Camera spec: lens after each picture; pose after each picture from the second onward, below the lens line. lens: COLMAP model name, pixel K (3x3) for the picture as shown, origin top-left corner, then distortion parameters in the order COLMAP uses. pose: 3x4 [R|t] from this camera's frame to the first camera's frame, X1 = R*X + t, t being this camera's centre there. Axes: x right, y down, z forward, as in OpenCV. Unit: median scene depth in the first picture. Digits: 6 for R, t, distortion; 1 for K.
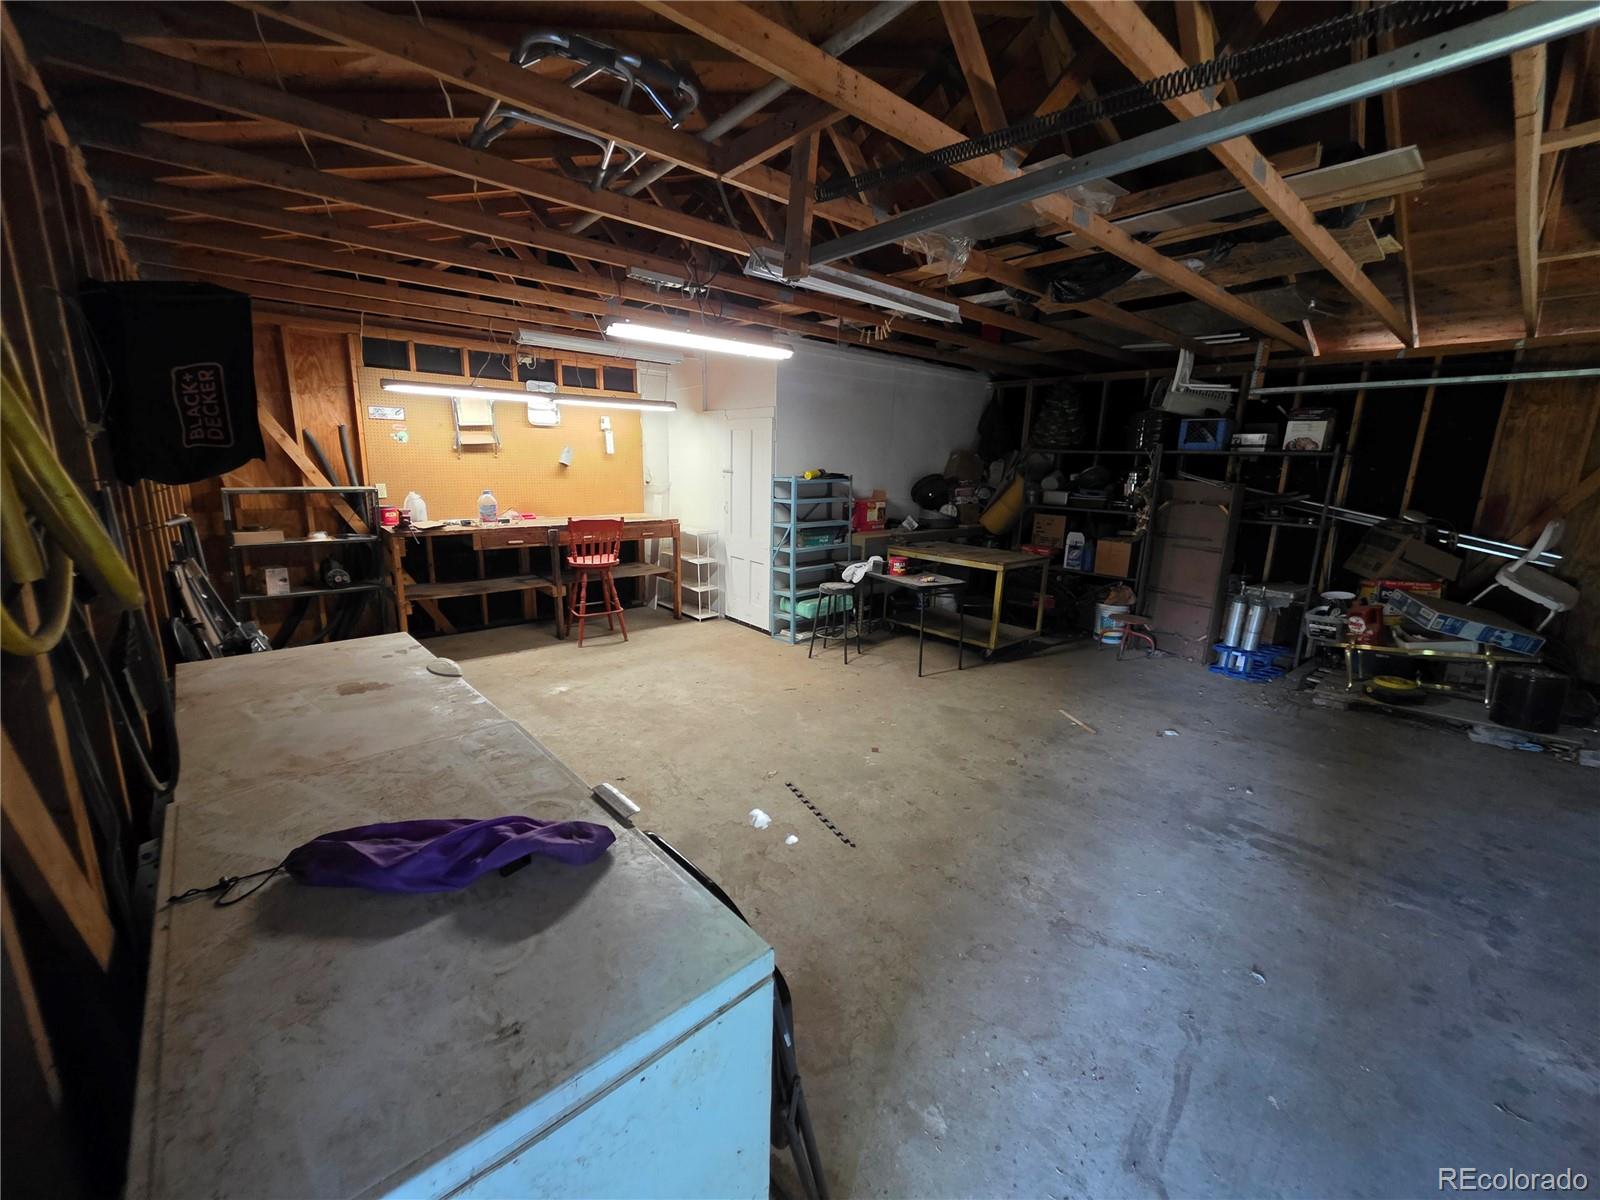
lens RADIAL K [[636.9, 0, 795.0], [0, 636.9, 599.6], [0, 0, 1]] dist [0.002099, -0.000460]
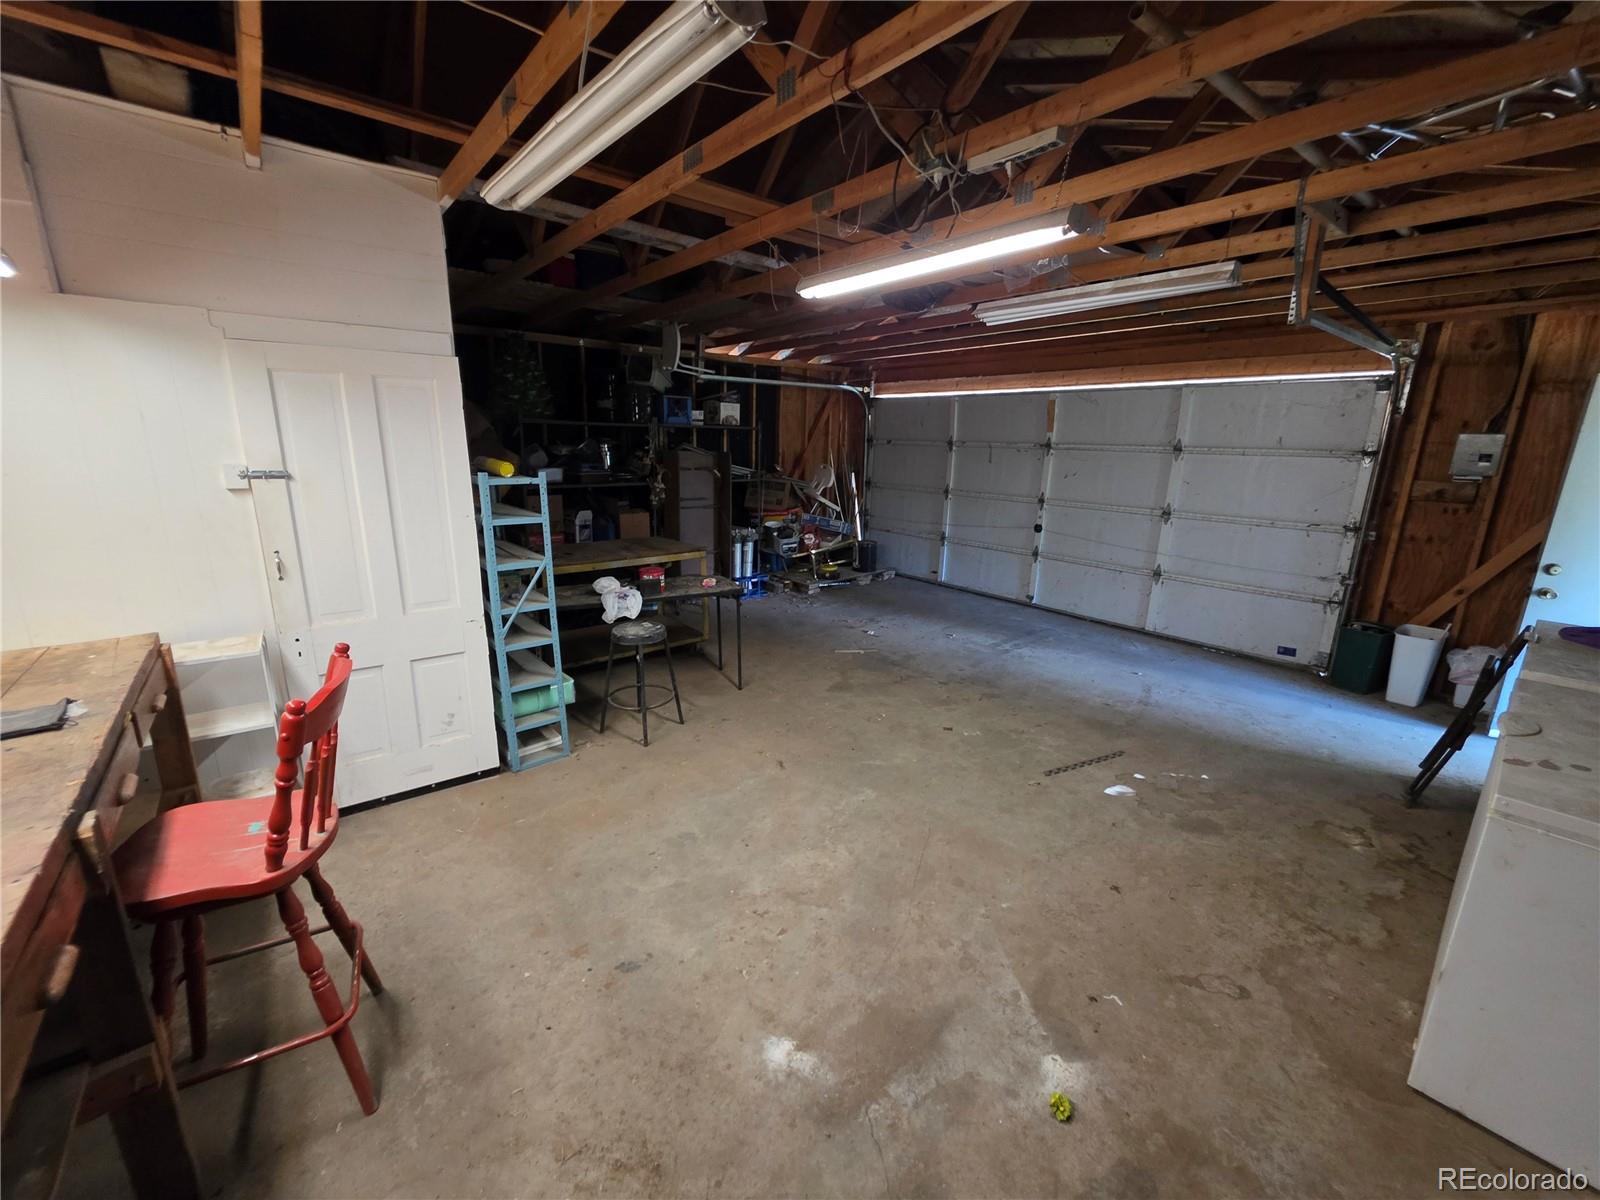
lens RADIAL K [[636.9, 0, 796.5], [0, 636.9, 598.7], [0, 0, 1]] dist [0.002099, -0.000460]
pose [[0.041214, -0.267180, 0.962765, -0.738393], [0.197651, 0.946722, 0.254267, -0.247157], [-0.979406, 0.179812, 0.091827, 0.992315]]
